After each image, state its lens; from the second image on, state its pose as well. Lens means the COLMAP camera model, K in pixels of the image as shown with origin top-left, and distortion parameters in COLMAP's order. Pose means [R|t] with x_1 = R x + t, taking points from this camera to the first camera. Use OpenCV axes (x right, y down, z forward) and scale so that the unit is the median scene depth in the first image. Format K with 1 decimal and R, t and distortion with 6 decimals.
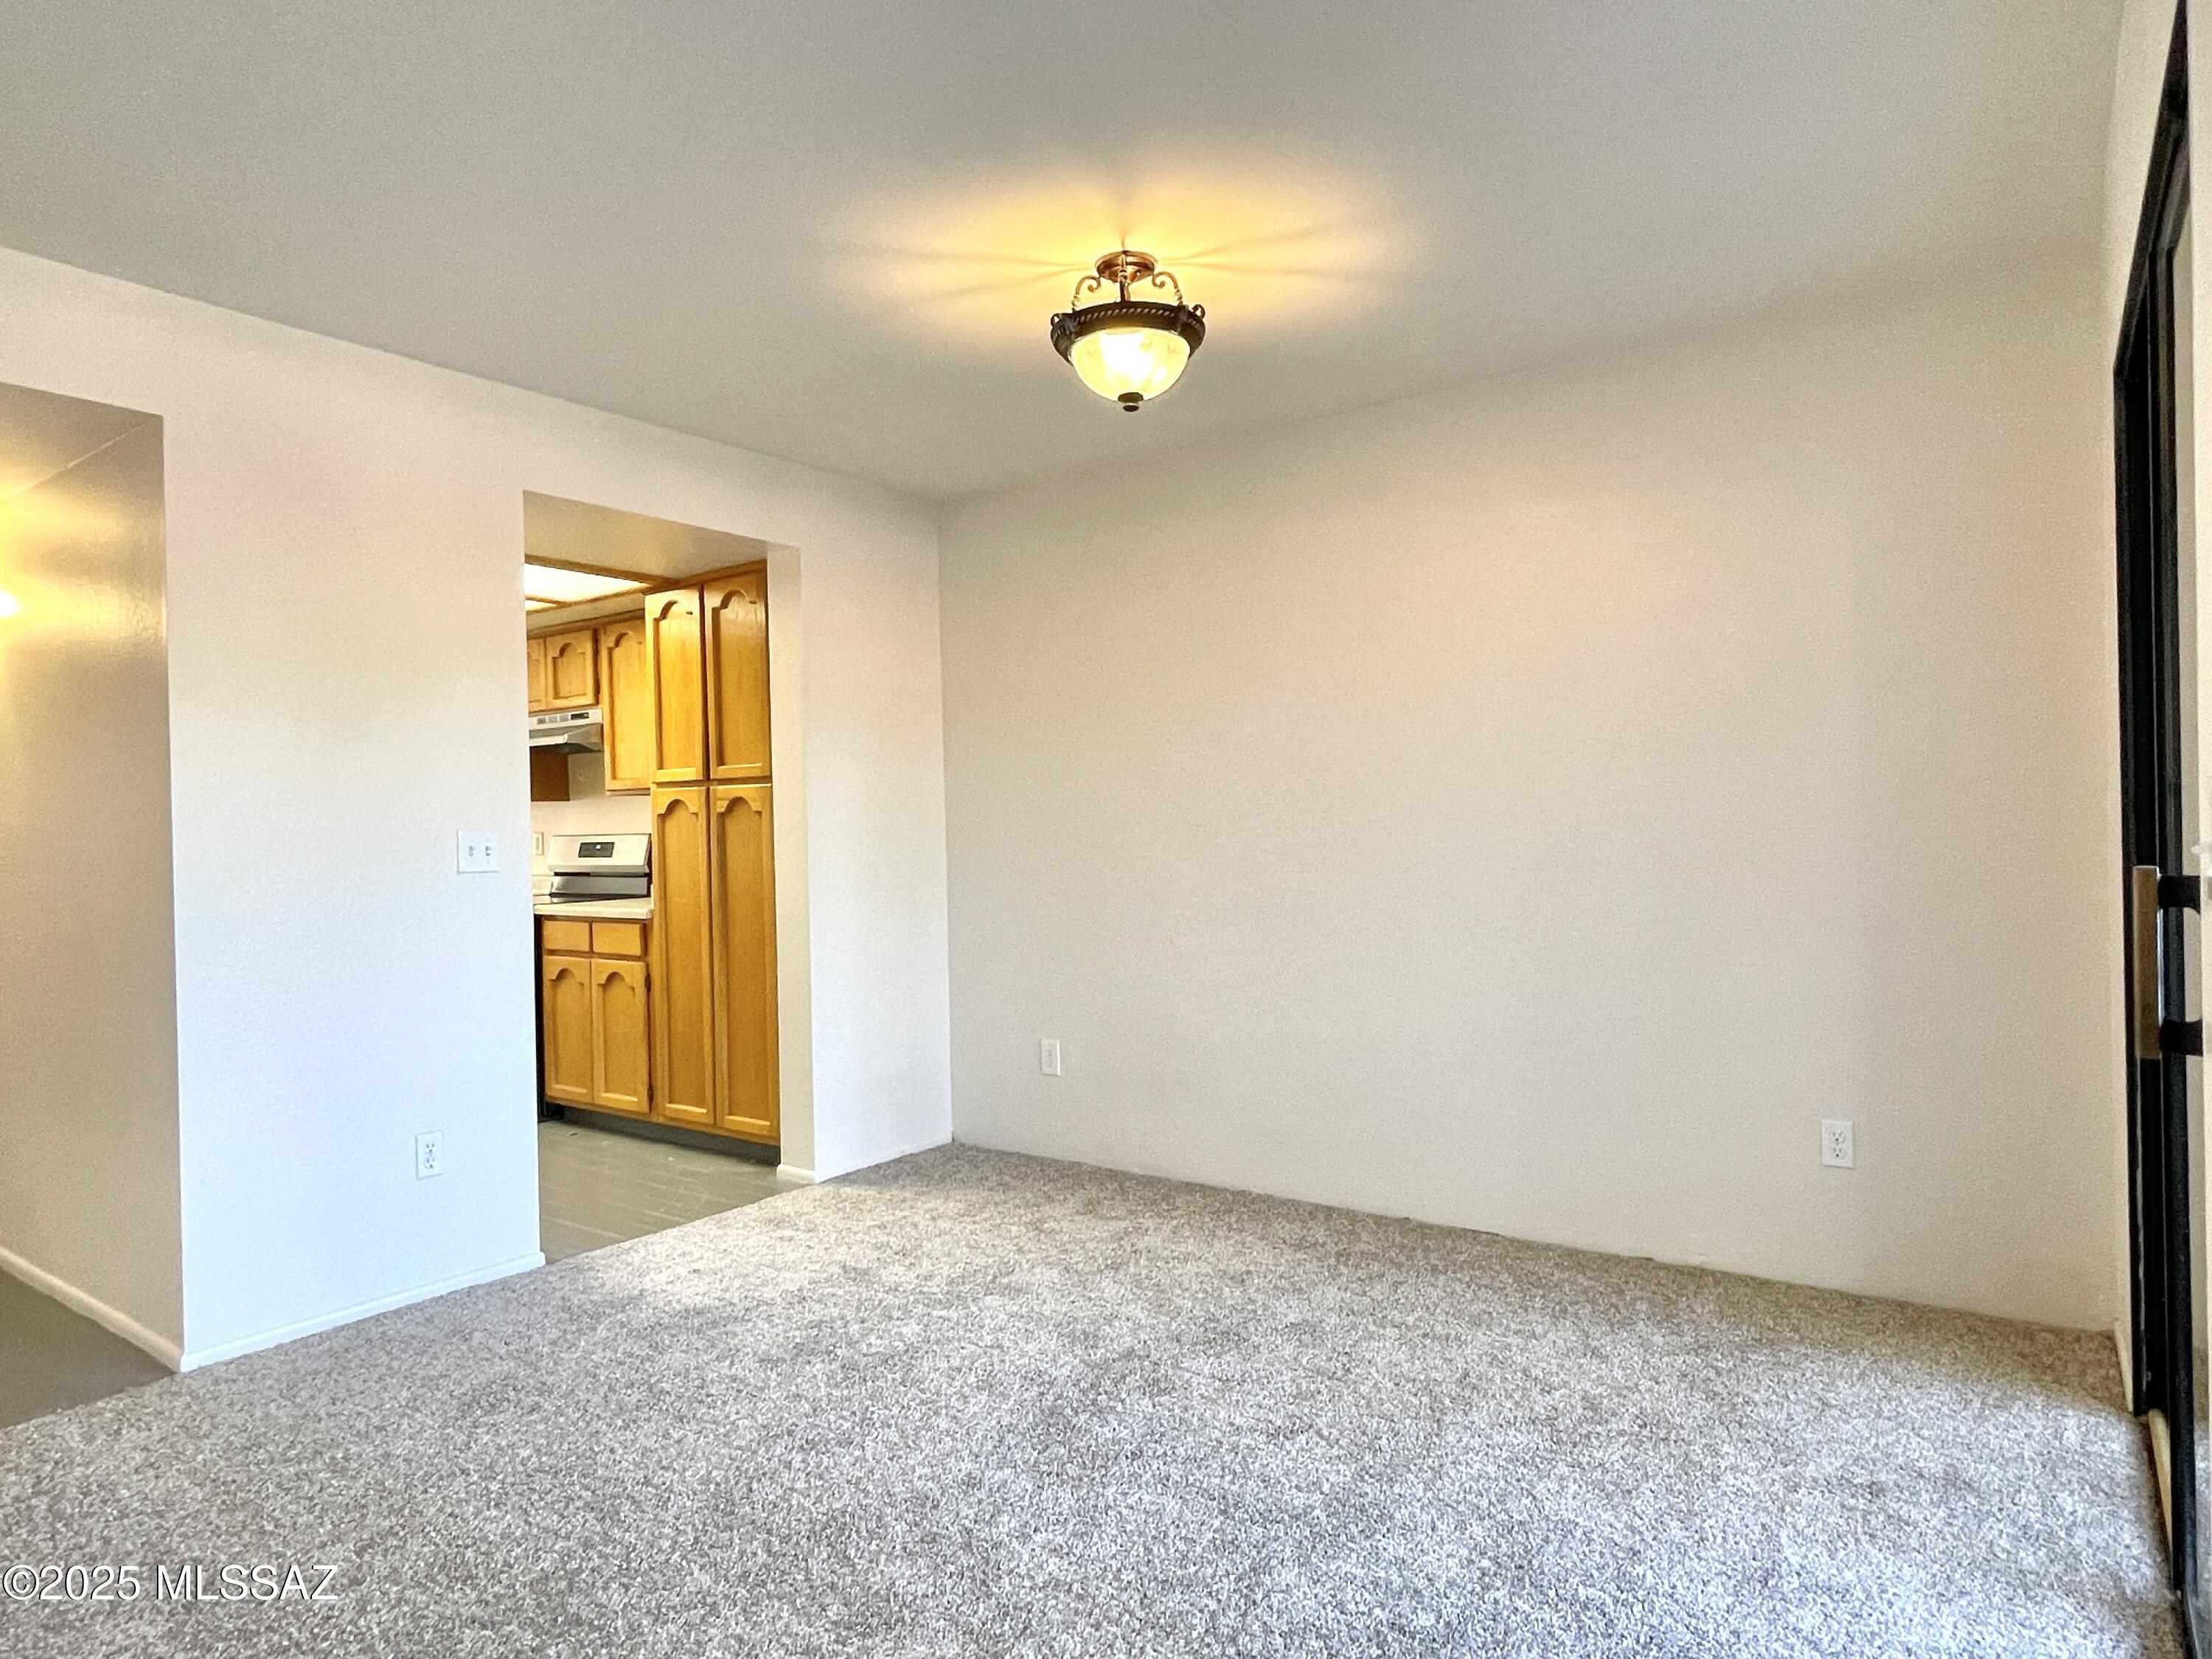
lens RADIAL K [[1292.7, 0, 1106.0], [0, 1292.7, 829.5], [0, 0, 1]] dist [-0.001690, -0.000205]
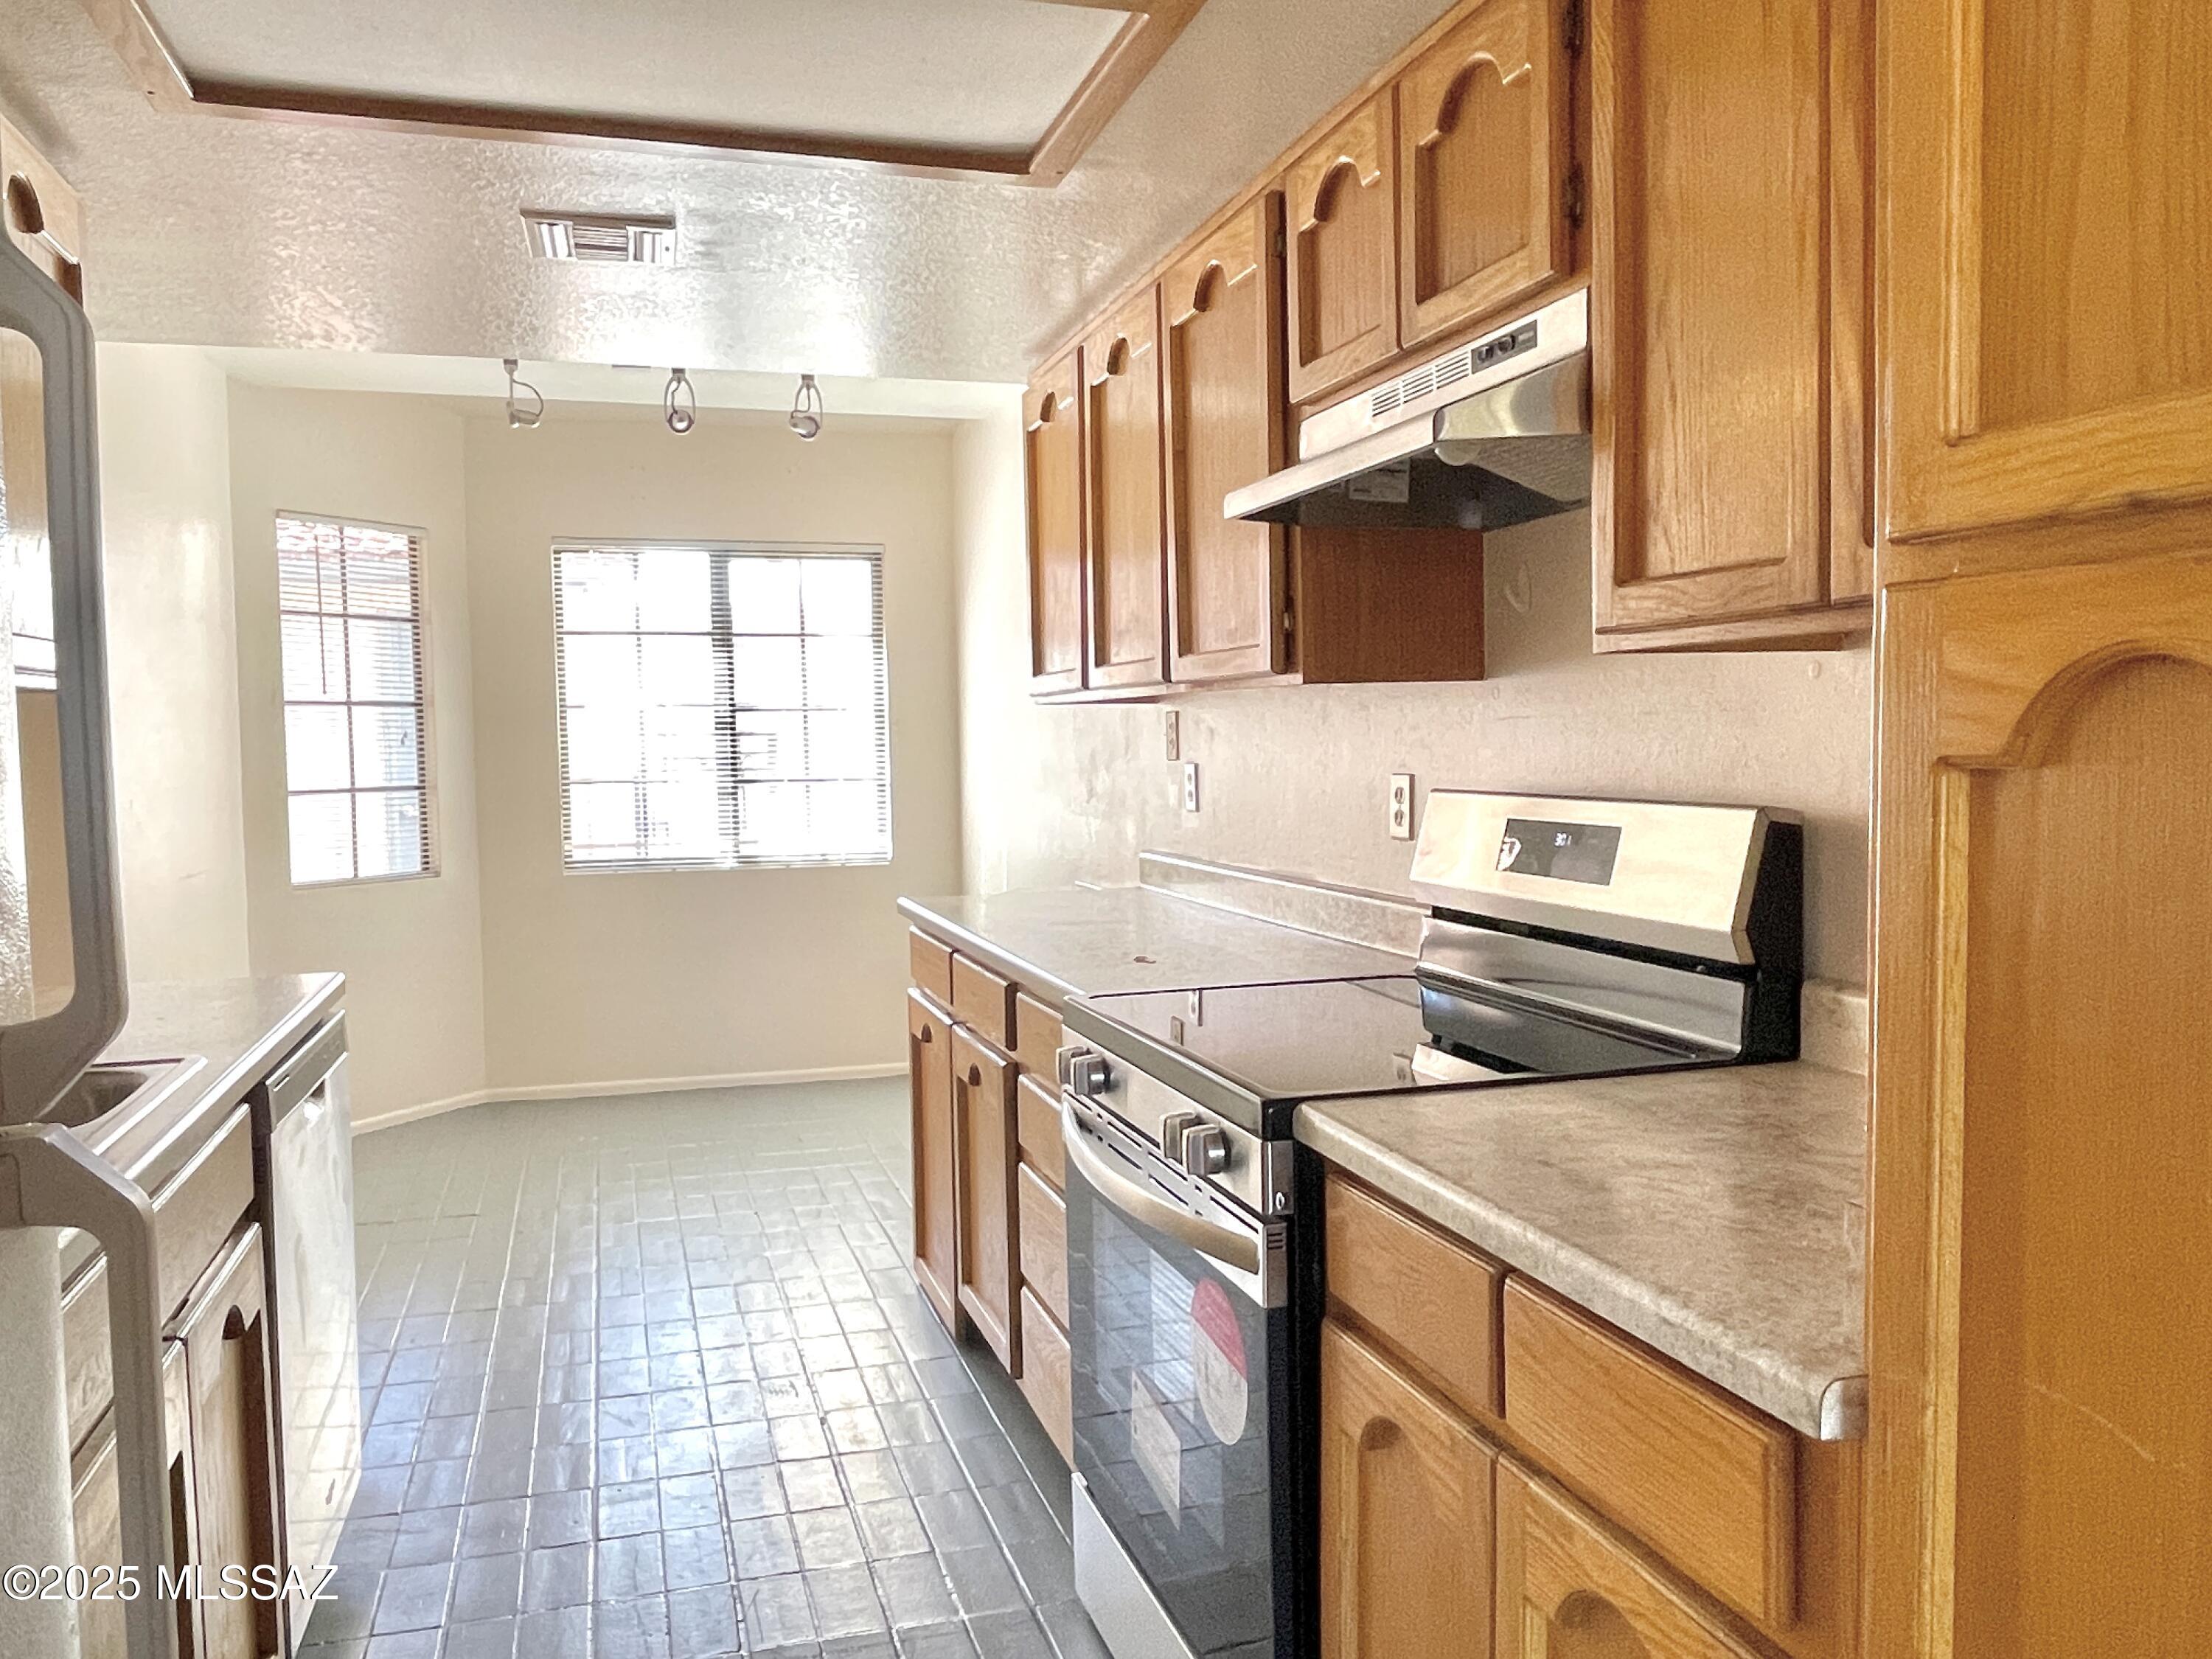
lens RADIAL K [[1677.5, 0, 1106.0], [0, 1677.5, 829.5], [0, 0, 1]] dist [0.000052, -0.000158]
pose [[0.792442, 0.049767, -0.607913, -0.298406], [-0.013360, 0.997843, 0.064273, -0.014219], [0.609800, -0.042811, 0.791398, 0.776577]]
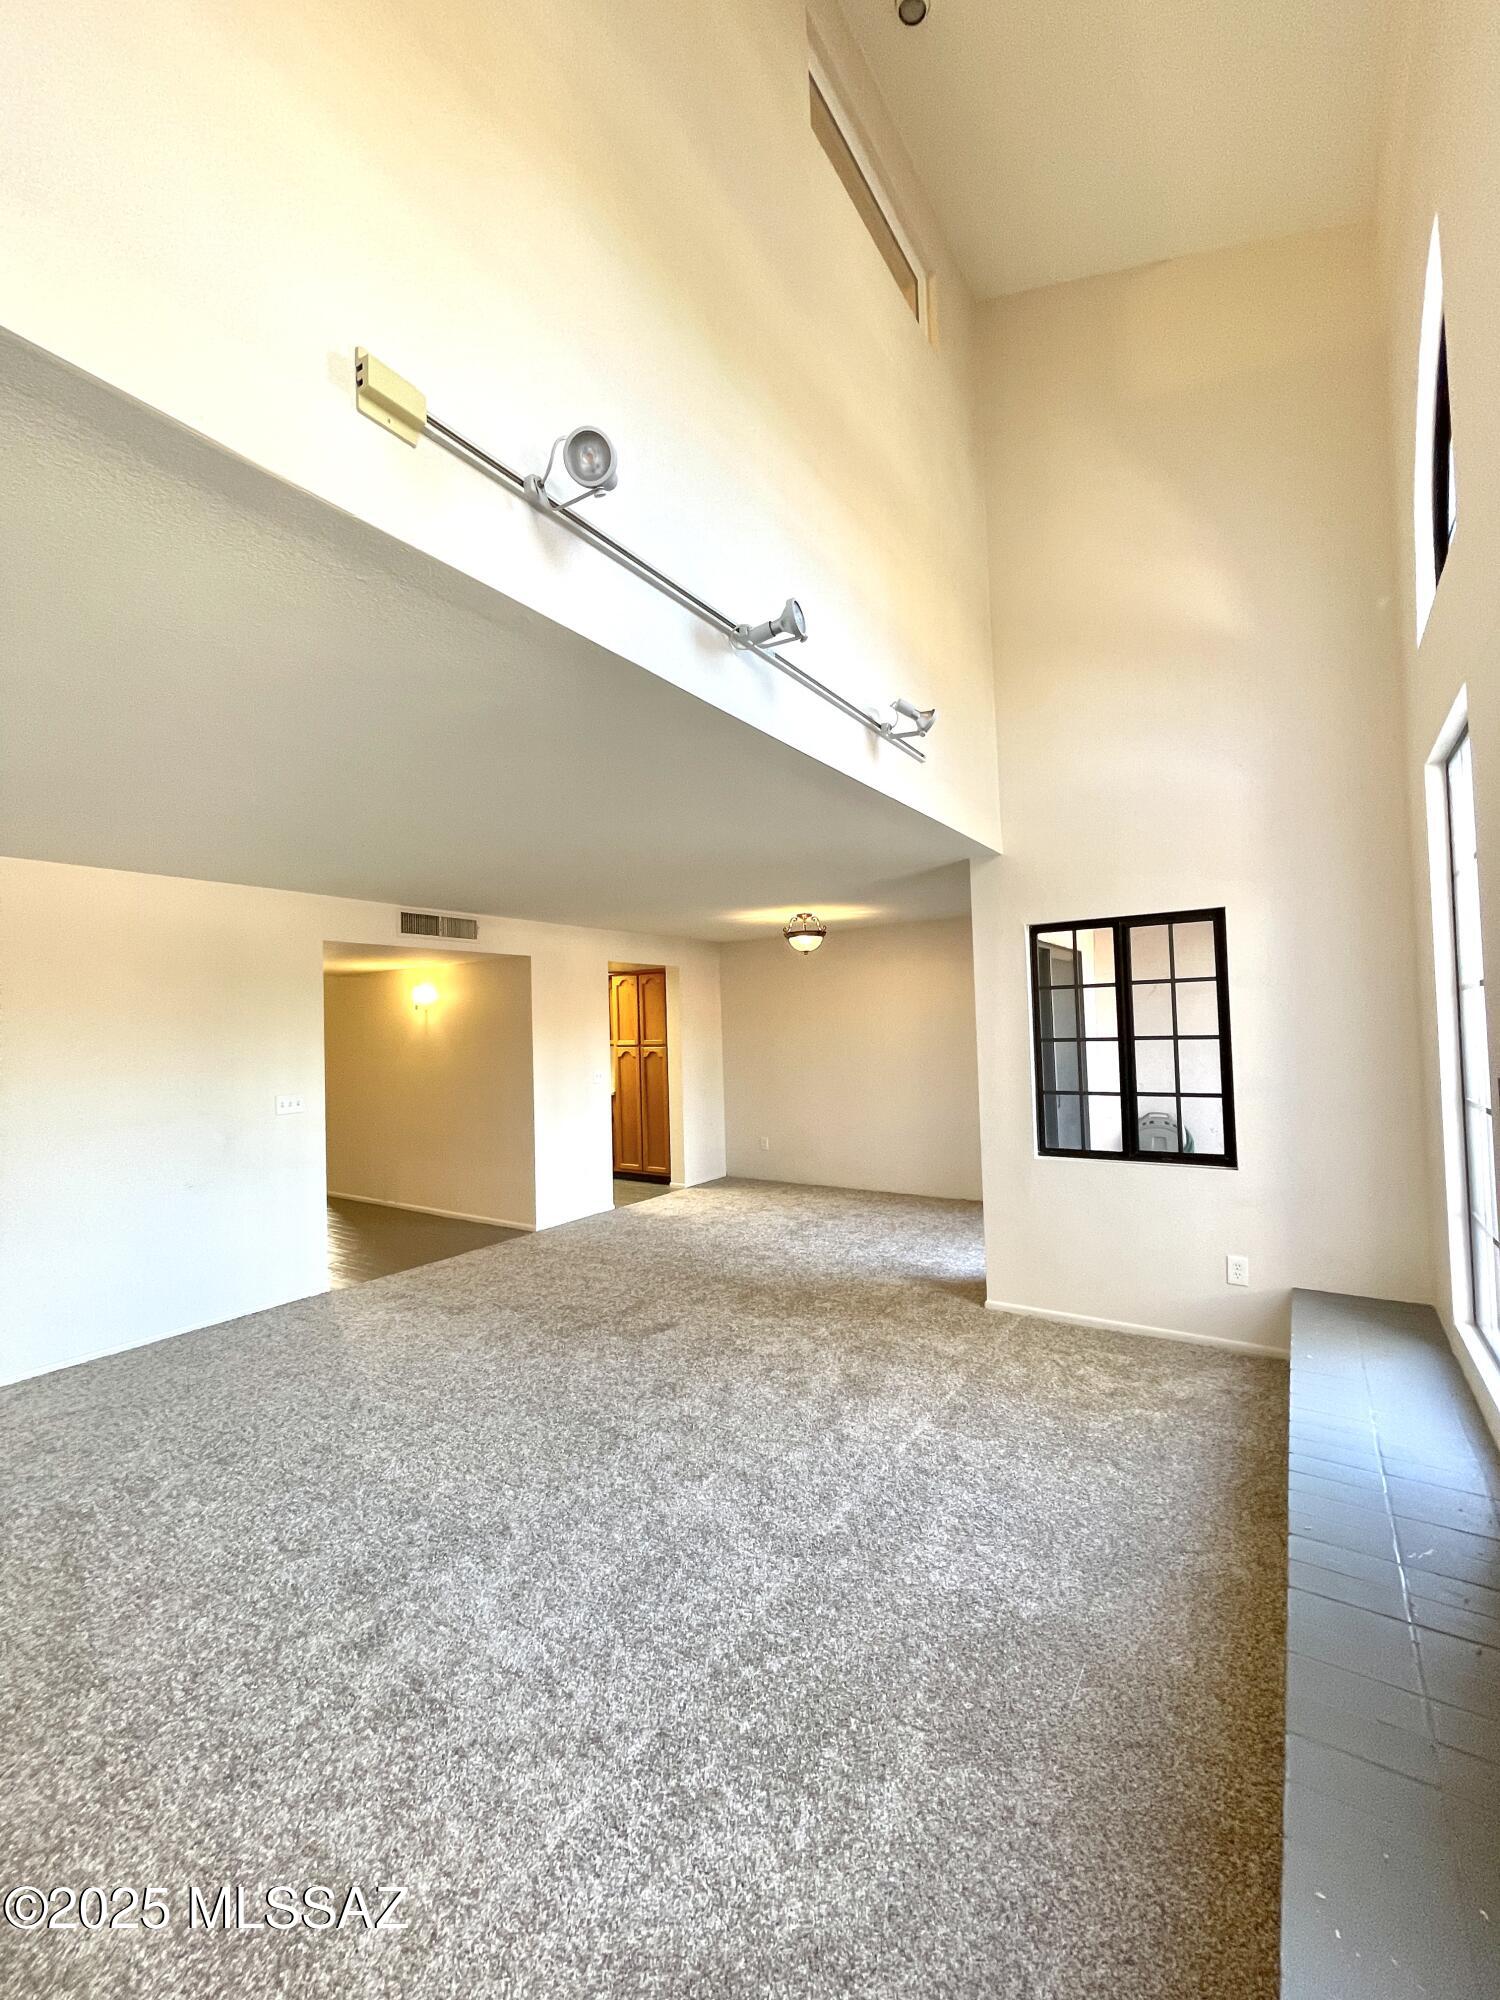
lens RADIAL K [[804.4, 0, 750.0], [0, 804.4, 1000.0], [0, 0, 1]] dist [0.000208, 0.000000]
pose [[0.999456, -0.009156, 0.031685, -0.127665], [0.010134, 0.999473, -0.030827, -0.080391], [-0.031386, 0.031131, 0.999022, -0.750374]]
